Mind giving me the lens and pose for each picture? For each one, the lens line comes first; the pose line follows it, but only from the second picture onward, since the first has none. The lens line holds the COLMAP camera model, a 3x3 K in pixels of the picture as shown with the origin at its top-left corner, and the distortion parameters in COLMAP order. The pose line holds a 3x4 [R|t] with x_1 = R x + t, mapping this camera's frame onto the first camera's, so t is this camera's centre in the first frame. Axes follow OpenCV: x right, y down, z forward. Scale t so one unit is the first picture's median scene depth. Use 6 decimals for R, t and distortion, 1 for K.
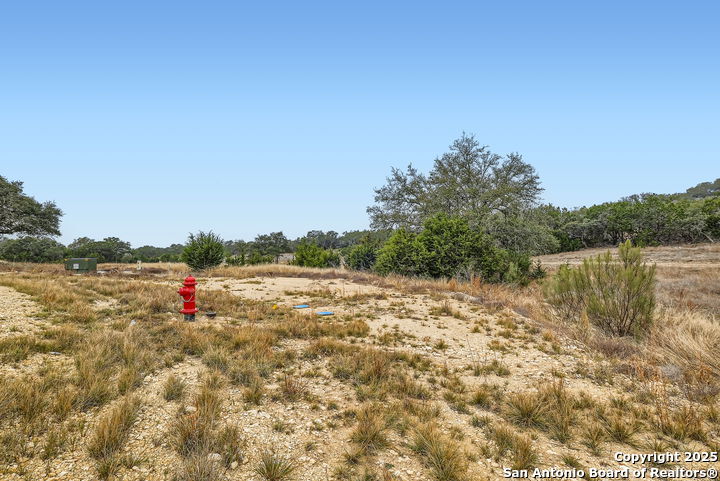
lens RADIAL K [[341.5, 0, 358.4], [0, 341.5, 242.6], [0, 0, 1]] dist [0.006749, 0.000080]
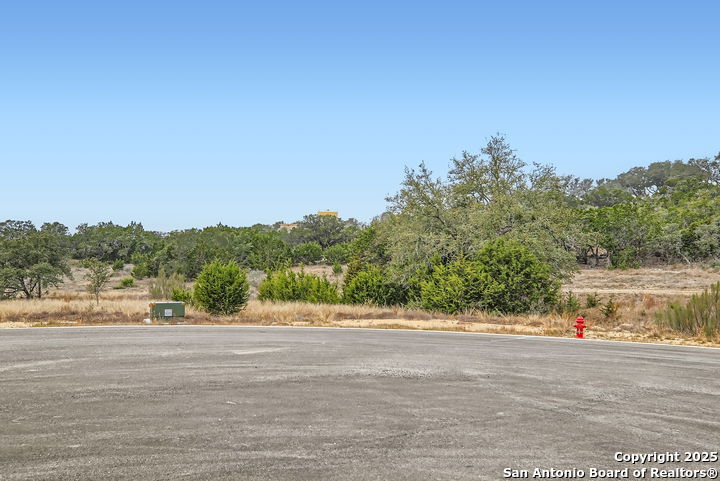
lens RADIAL K [[731.7, 0, 362.3], [0, 731.7, 245.3], [0, 0, 1]] dist [0.012507, 0.000000]
pose [[0.895199, 0.011918, 0.445506, -0.675798], [-0.014431, 0.999893, 0.002251, -0.052122], [-0.445432, -0.008444, 0.895276, -0.369030]]
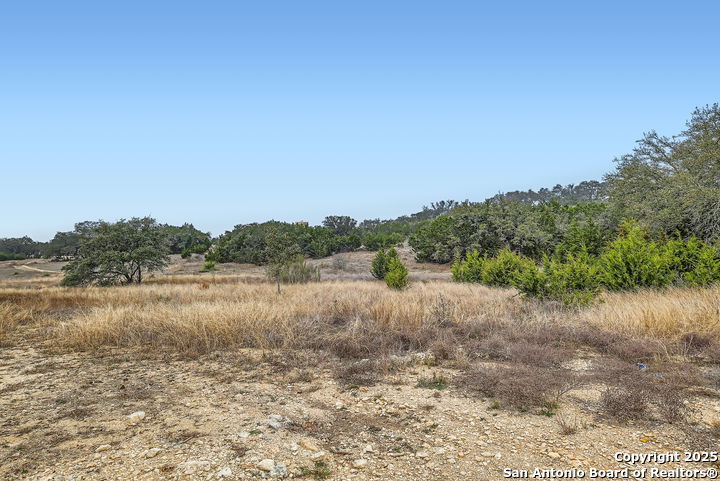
lens RADIAL K [[408.0, 0, 357.6], [0, 408.0, 239.4], [0, 0, 1]] dist [-0.005480, -0.001143]
pose [[0.811813, 0.018490, 0.583624, -0.750910], [-0.009858, 0.999790, -0.017961, 0.018519], [-0.583834, 0.008828, 0.811825, 0.764111]]
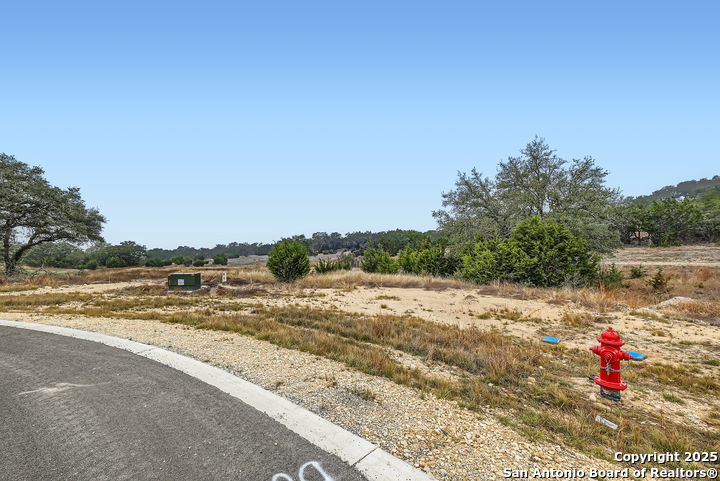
lens RADIAL K [[313.7, 0, 357.7], [0, 313.7, 241.9], [0, 0, 1]] dist [-0.003289, 0.000134]
pose [[0.999041, -0.011613, 0.042213, -0.232074], [0.011608, 0.999933, 0.000365, -0.017957], [-0.042215, 0.000125, 0.999109, 0.096457]]
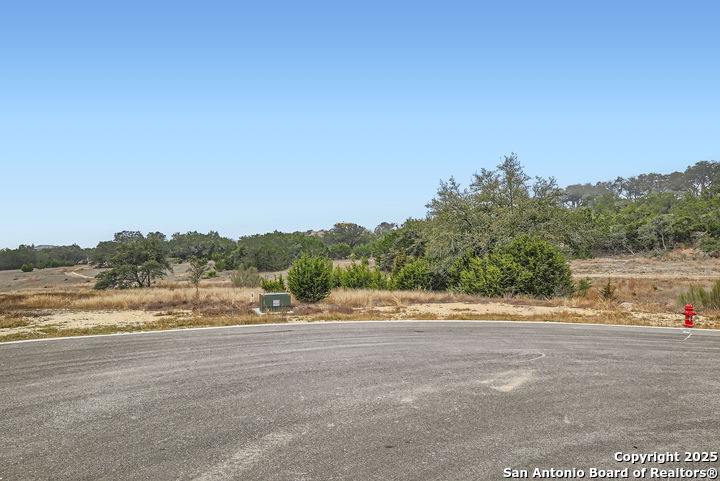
lens RADIAL K [[488.5, 0, 359.7], [0, 488.5, 236.8], [0, 0, 1]] dist [0.008478, -0.000206]
pose [[0.894667, 0.007608, 0.446669, -0.683772], [-0.000225, 0.999863, -0.016581, -0.042678], [-0.446734, 0.014734, 0.894546, -0.093928]]
